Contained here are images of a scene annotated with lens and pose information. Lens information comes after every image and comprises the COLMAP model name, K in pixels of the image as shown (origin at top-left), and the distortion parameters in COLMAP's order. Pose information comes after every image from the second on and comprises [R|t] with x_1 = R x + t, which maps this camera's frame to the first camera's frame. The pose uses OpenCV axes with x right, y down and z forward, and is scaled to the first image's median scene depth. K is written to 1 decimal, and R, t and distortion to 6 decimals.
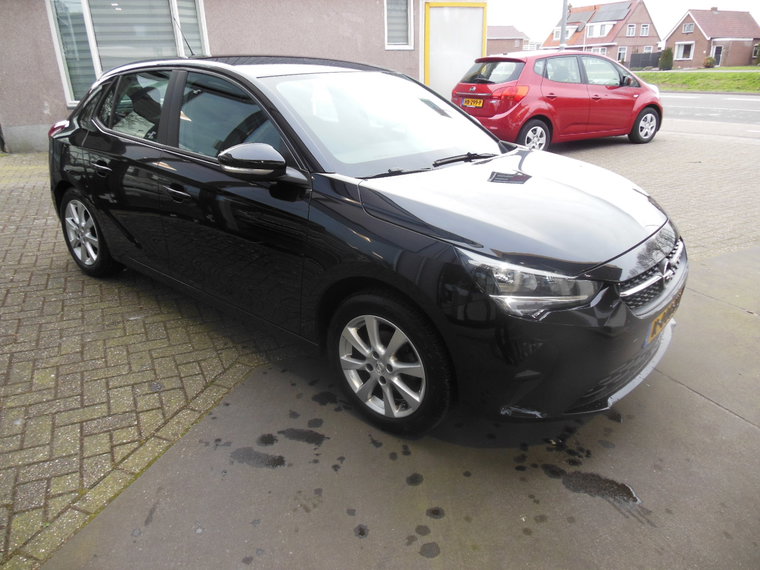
lens RADIAL K [[571.3, 0, 382.3], [0, 571.3, 290.5], [0, 0, 1]] dist [-0.058374, 0.079710]
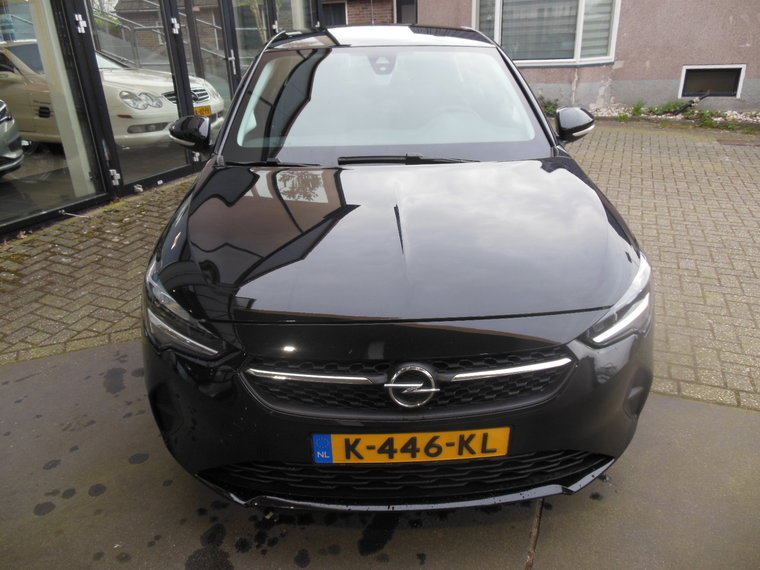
lens RADIAL K [[571.3, 0, 382.3], [0, 571.3, 290.5], [0, 0, 1]] dist [-0.058374, 0.079710]
pose [[0.663076, 0.302588, -0.684668, 0.930582], [-0.263000, 0.950517, 0.165373, -0.232720], [0.700829, 0.070413, 0.709846, 0.550488]]
